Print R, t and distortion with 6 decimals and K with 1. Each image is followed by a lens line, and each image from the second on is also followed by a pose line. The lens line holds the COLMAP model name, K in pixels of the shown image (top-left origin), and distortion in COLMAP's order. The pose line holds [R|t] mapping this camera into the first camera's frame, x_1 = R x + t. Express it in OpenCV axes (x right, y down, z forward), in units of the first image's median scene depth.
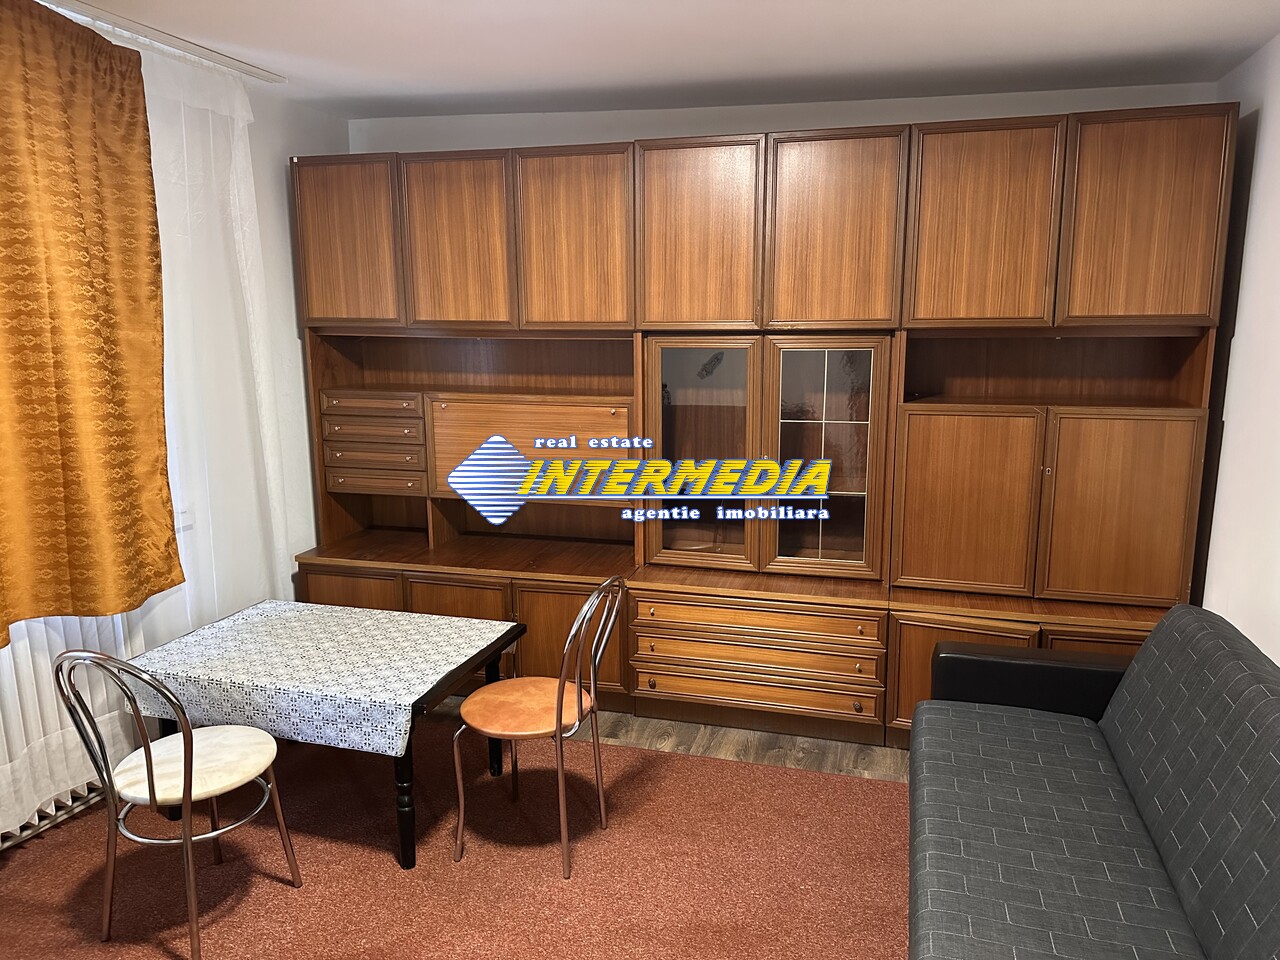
lens RADIAL K [[900.0, 0, 635.0], [0, 900.0, 469.7], [0, 0, 1]] dist [0.057762, -0.067162]
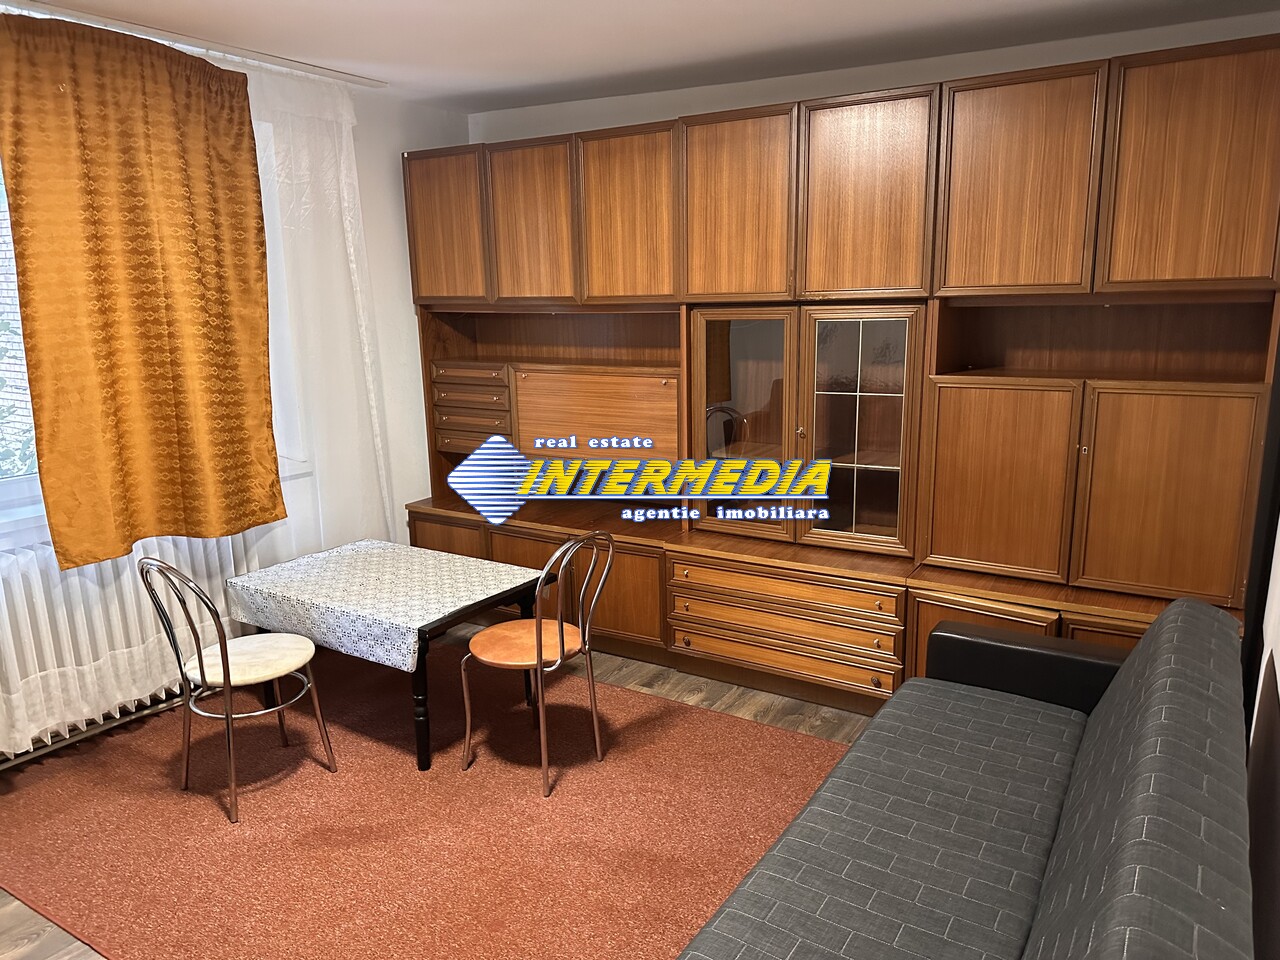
lens RADIAL K [[900.0, 0, 634.9], [0, 900.0, 486.3], [0, 0, 1]] dist [0.057762, -0.067162]
pose [[0.958638, 0.044940, -0.281056, 0.284492], [-0.033436, 0.998400, 0.045597, 0.011854], [0.282656, -0.034313, 0.958607, -0.022627]]
